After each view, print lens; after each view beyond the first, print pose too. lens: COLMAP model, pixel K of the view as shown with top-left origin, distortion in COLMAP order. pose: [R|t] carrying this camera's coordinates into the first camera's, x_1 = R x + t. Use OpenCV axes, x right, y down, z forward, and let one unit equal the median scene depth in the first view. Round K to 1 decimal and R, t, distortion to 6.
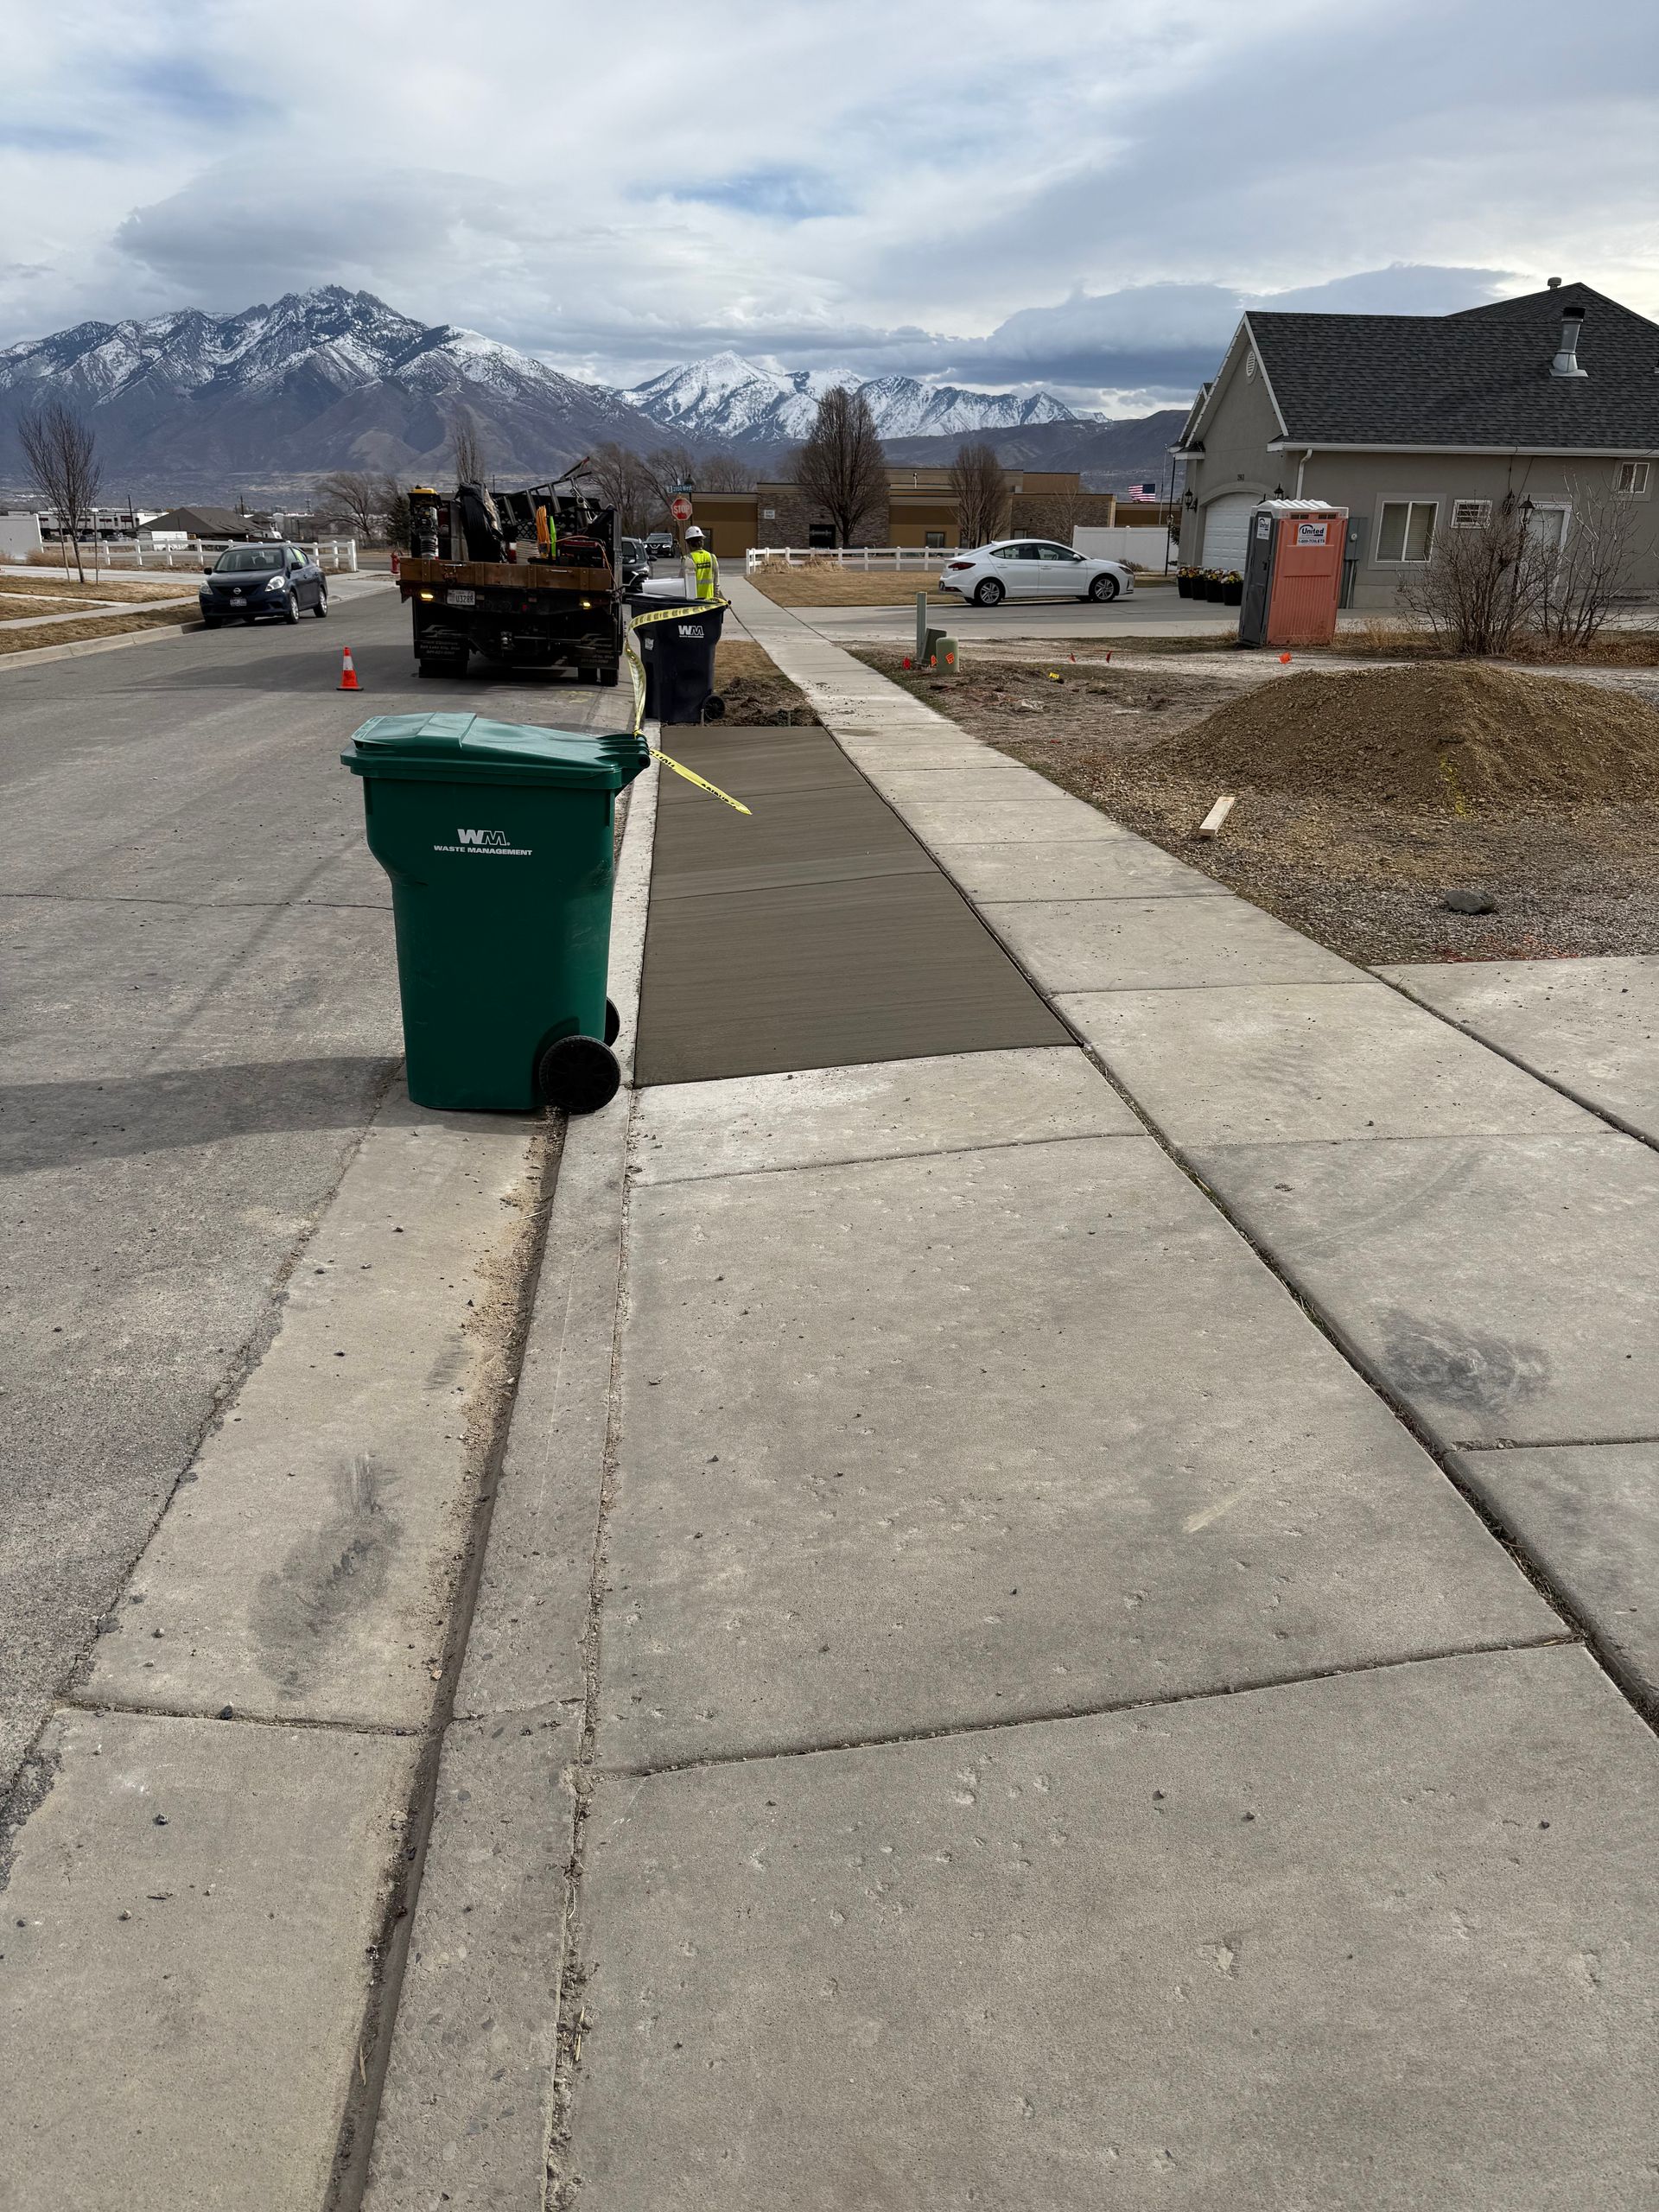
lens RADIAL K [[1469.6, 0, 826.5], [0, 1469.6, 1031.4], [0, 0, 1]] dist [0.031469, -0.034310]
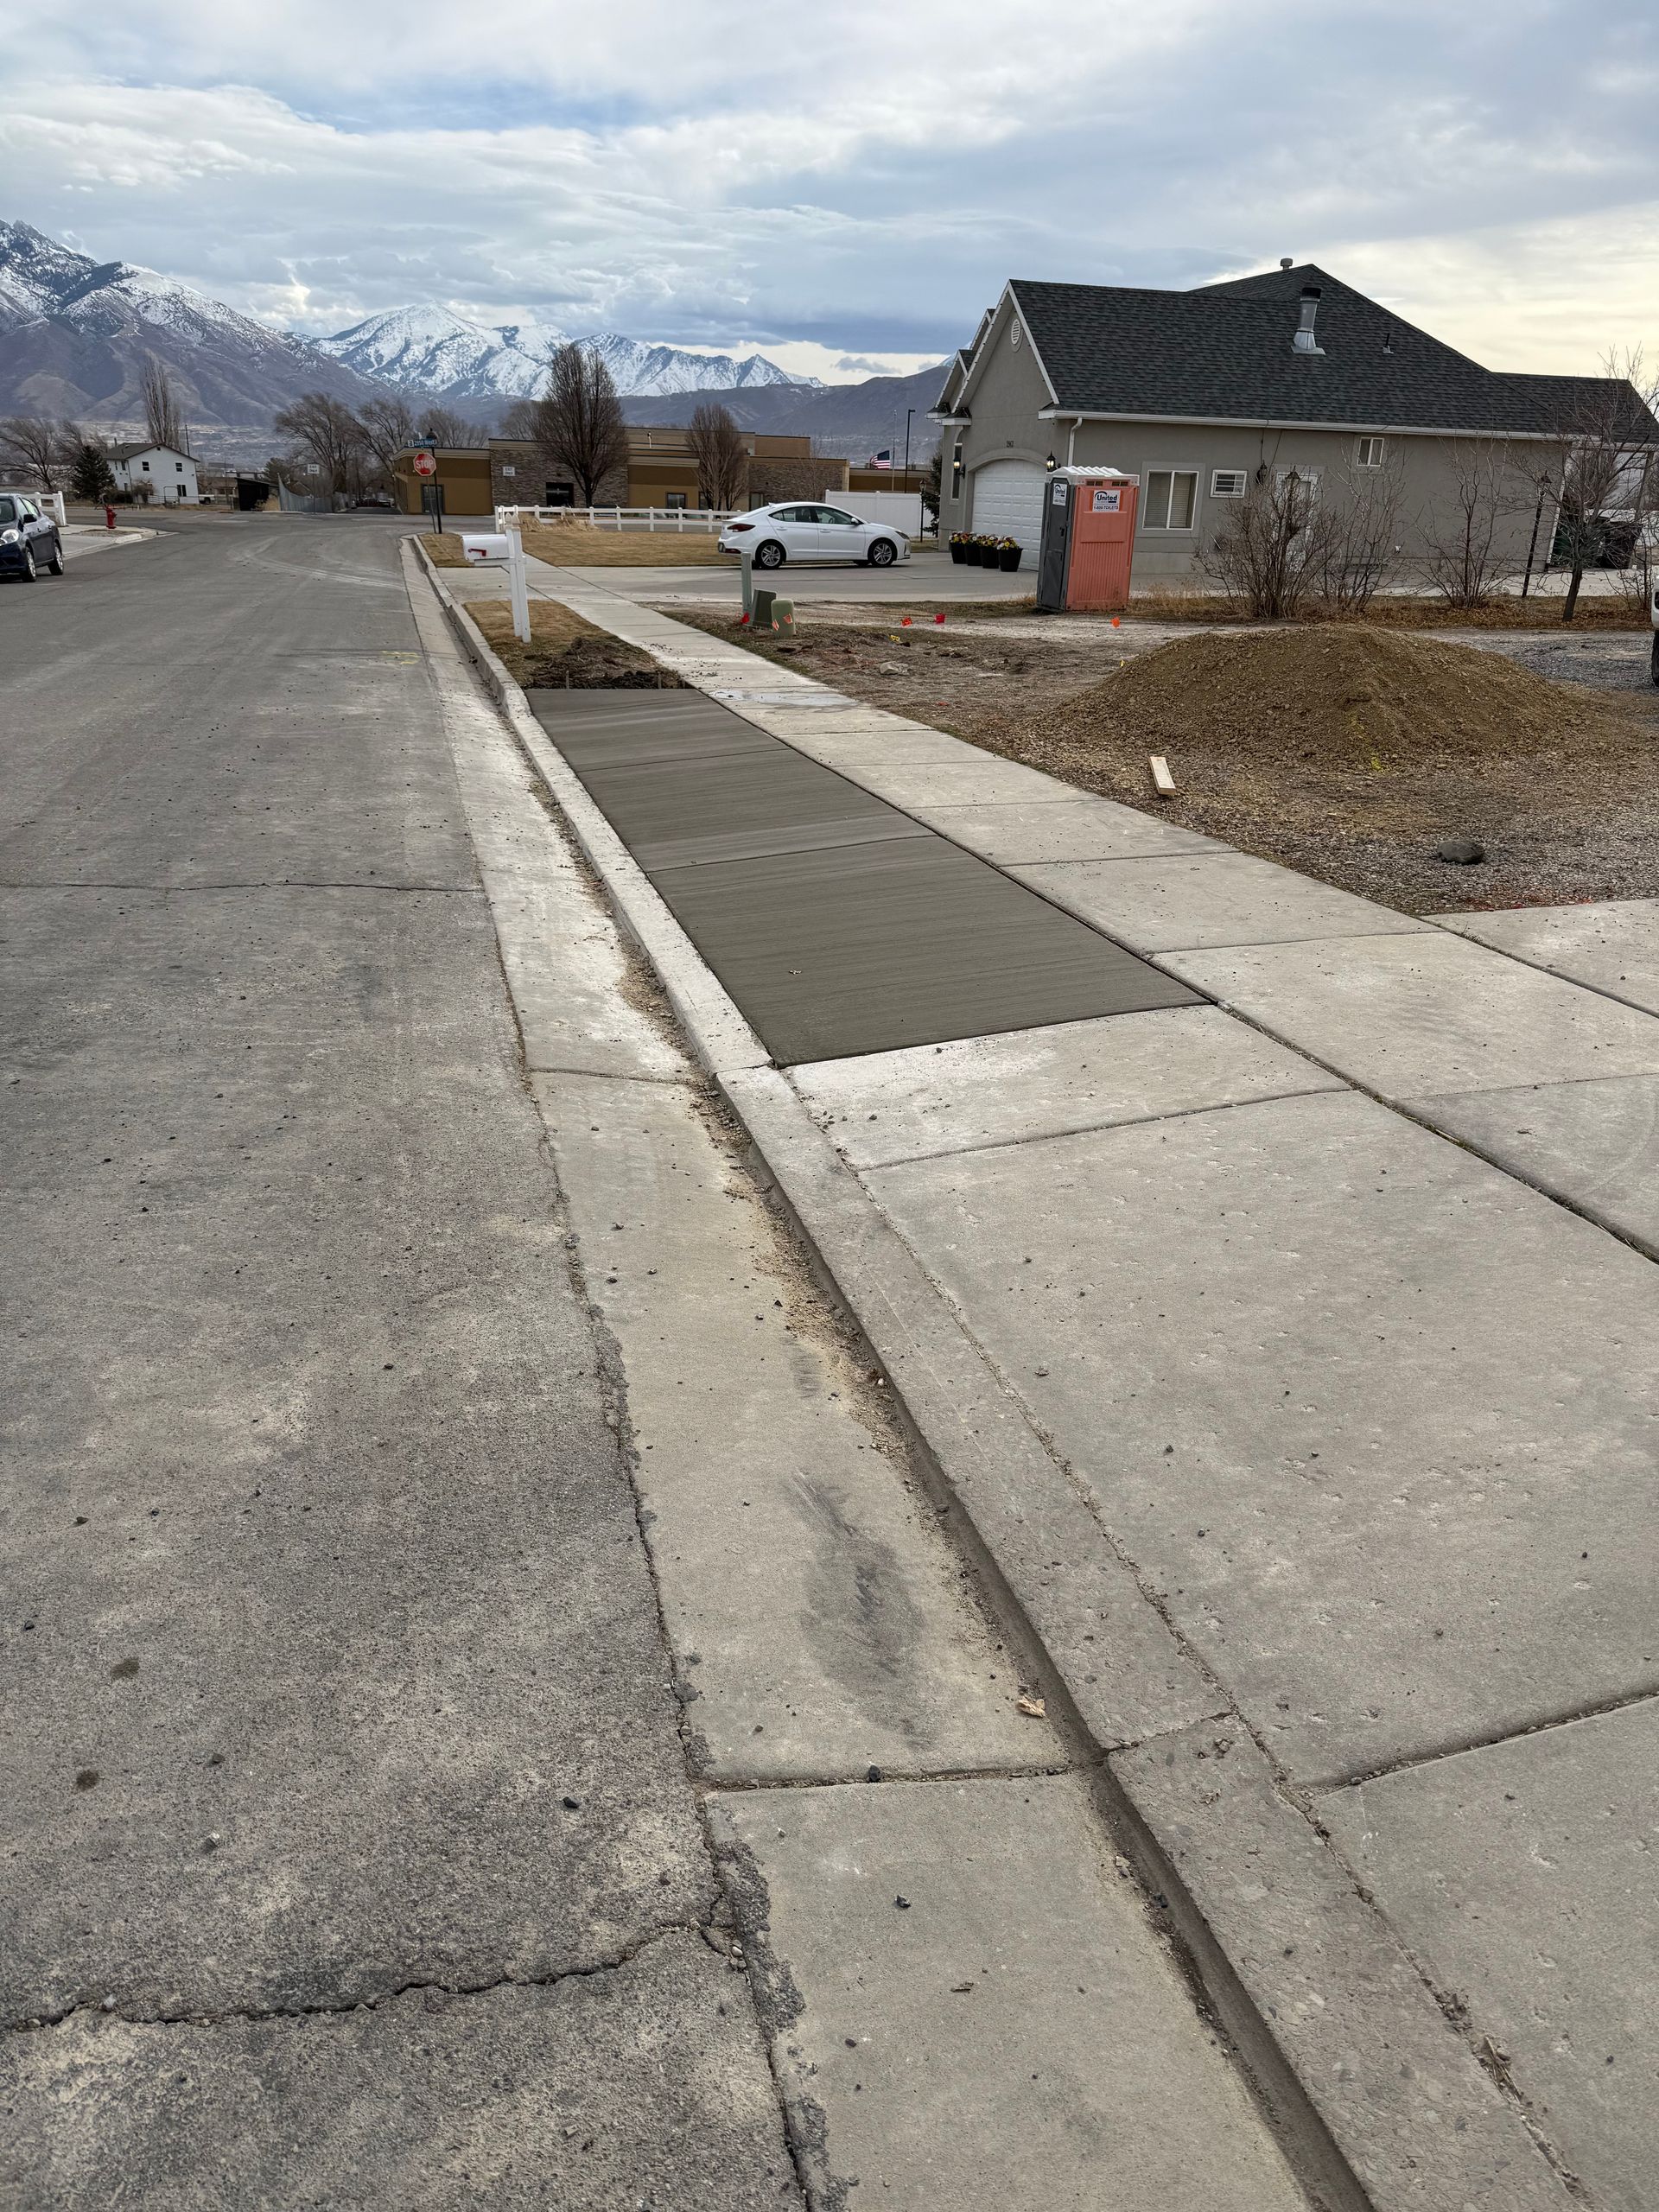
lens RADIAL K [[1469.6, 0, 765.2], [0, 1469.6, 1031.0], [0, 0, 1]] dist [0.031469, -0.034310]
pose [[0.986081, -0.042629, 0.160710, -0.289734], [0.039165, 0.998928, 0.024665, -0.008874], [-0.161590, -0.018028, 0.986693, 0.061345]]
